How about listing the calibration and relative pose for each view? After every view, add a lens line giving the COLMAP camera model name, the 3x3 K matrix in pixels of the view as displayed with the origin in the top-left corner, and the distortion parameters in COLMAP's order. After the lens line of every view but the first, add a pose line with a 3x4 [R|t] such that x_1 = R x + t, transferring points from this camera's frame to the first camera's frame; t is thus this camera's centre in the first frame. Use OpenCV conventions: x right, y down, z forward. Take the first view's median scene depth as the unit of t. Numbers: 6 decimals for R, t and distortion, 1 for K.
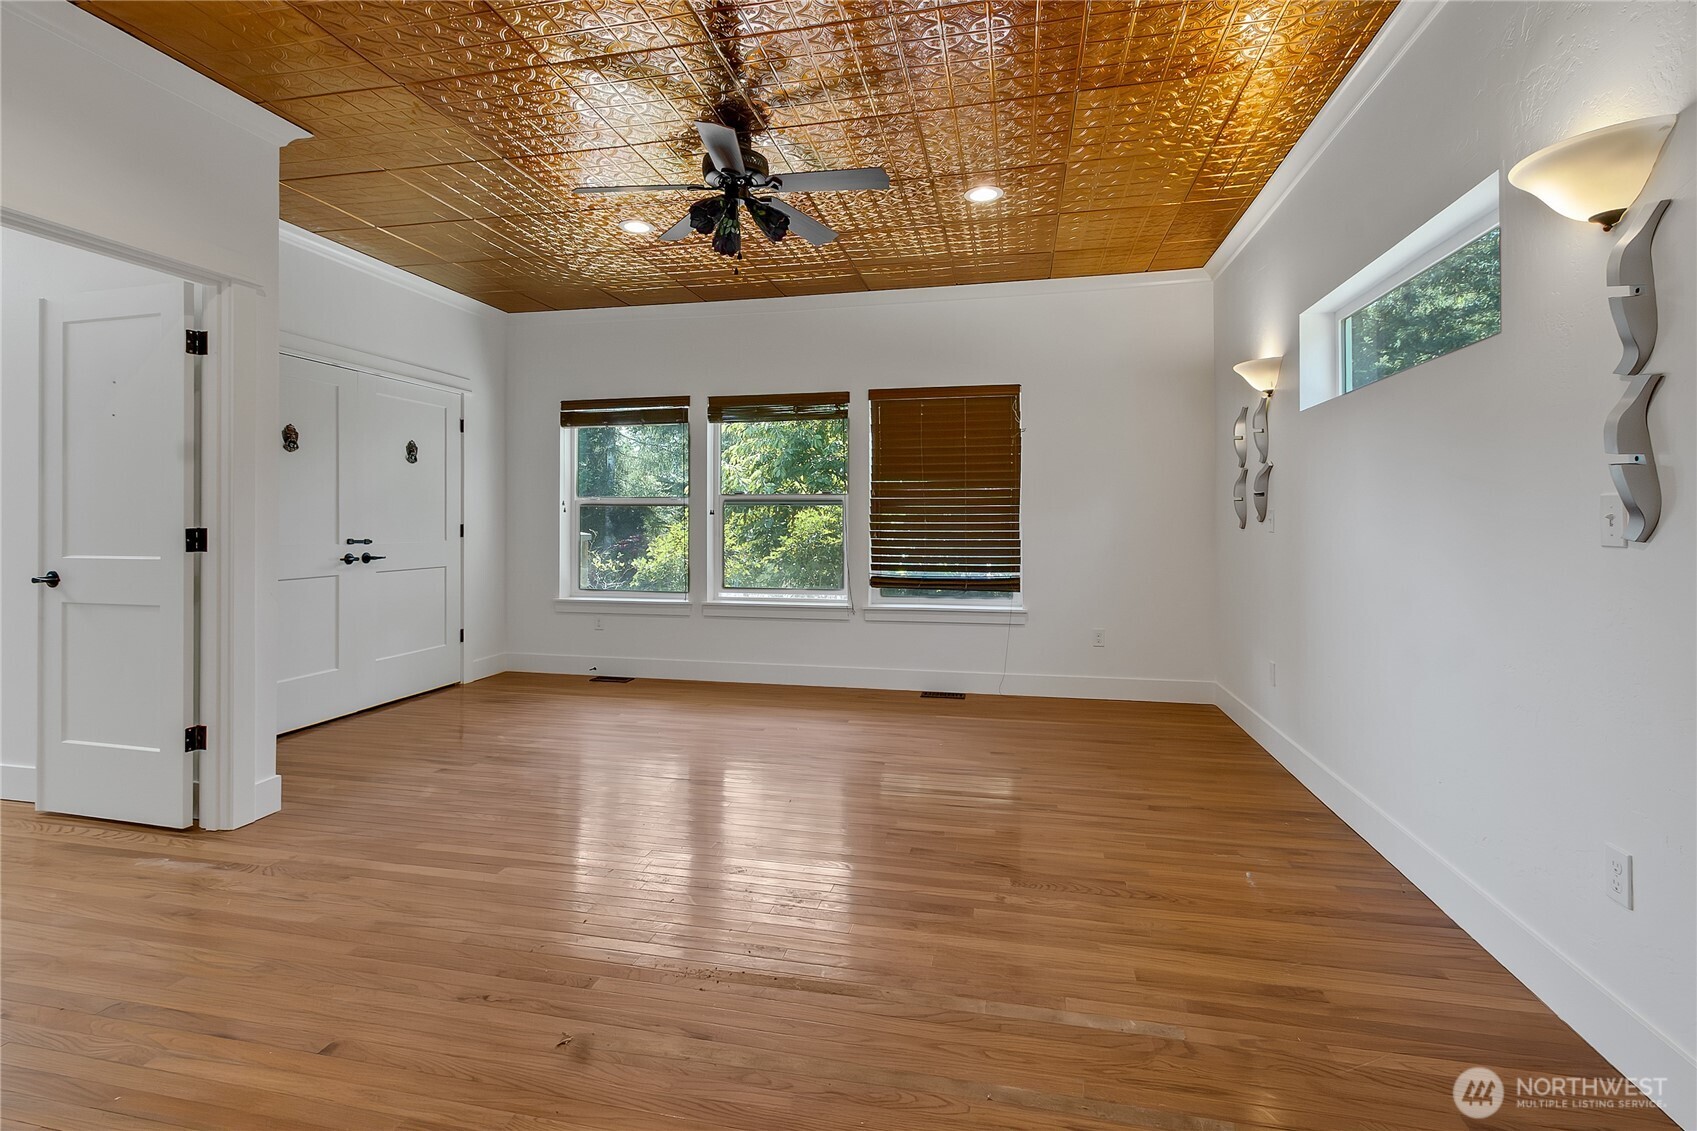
lens RADIAL K [[773.4, 0, 838.3], [0, 773.4, 538.4], [0, 0, 1]] dist [0.001740, 0.000197]
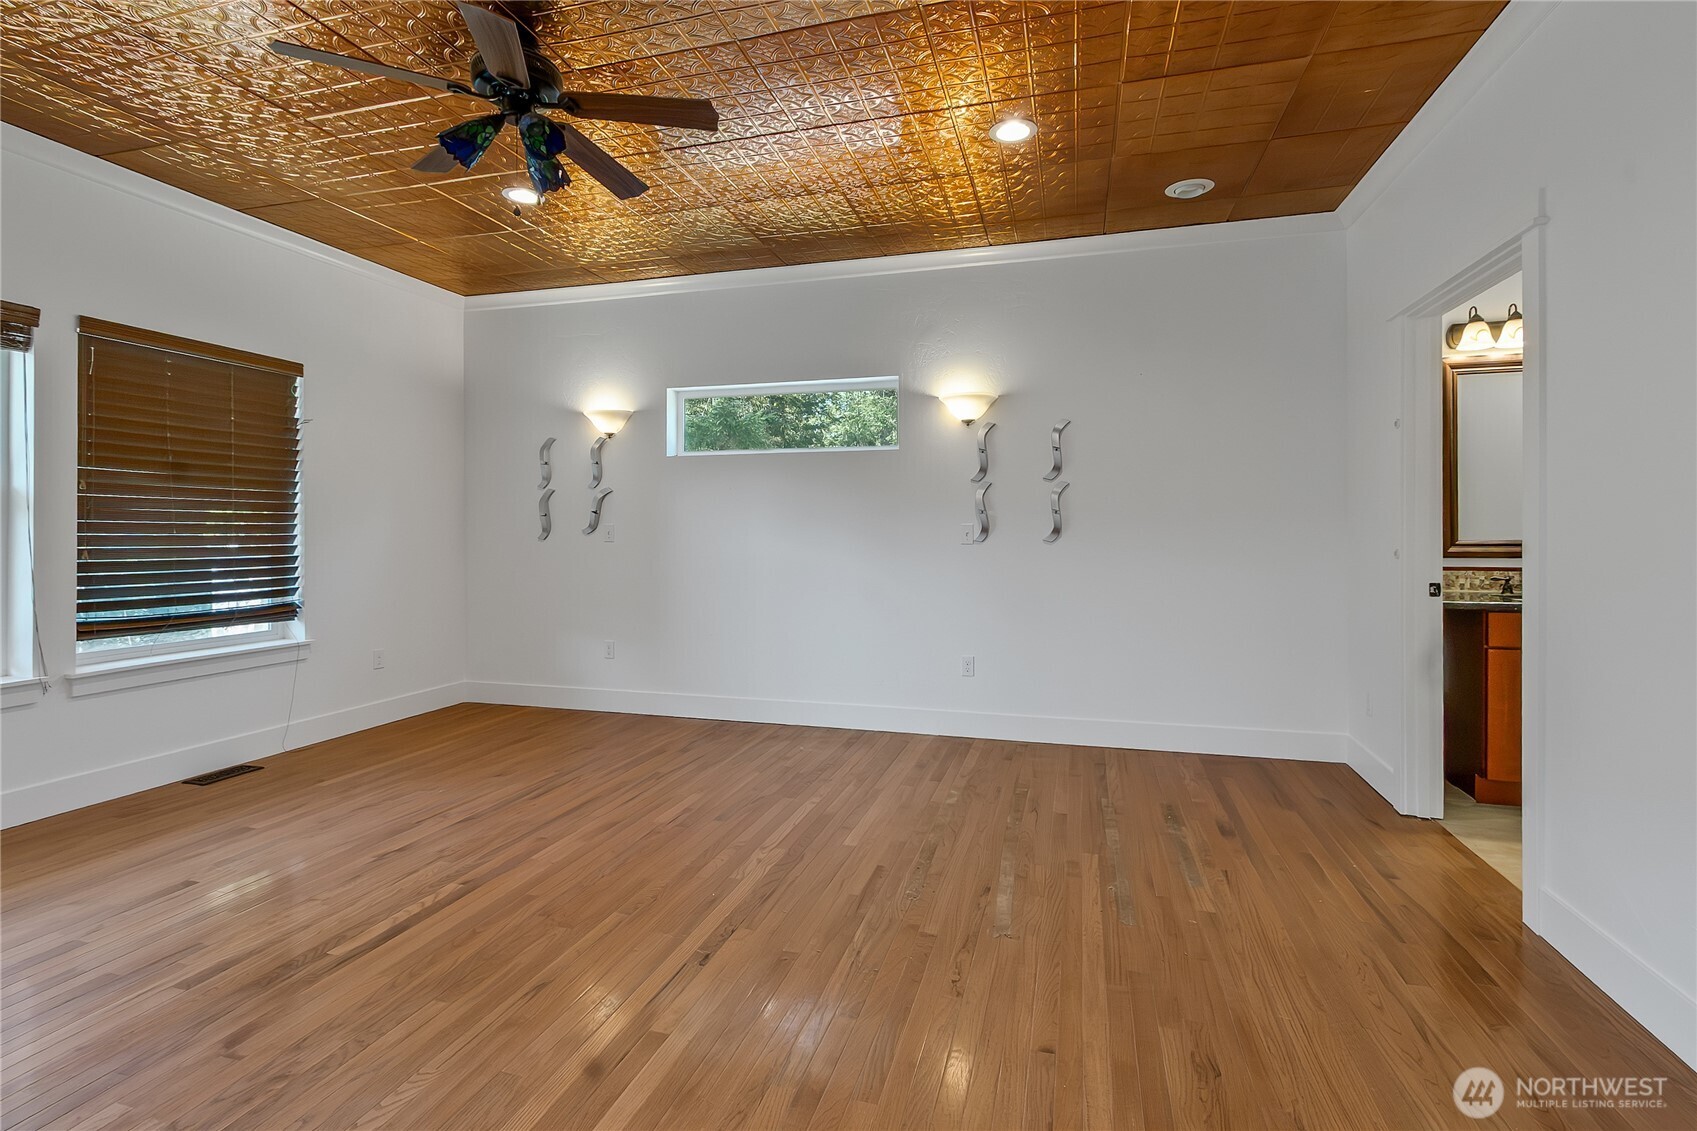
lens RADIAL K [[773.4, 0, 838.3], [0, 773.4, 538.4], [0, 0, 1]] dist [0.001740, 0.000197]
pose [[0.091630, -0.006334, 0.995773, -0.543994], [0.020027, 0.999789, 0.004517, -0.008588], [-0.995592, 0.019528, 0.091737, 0.376728]]
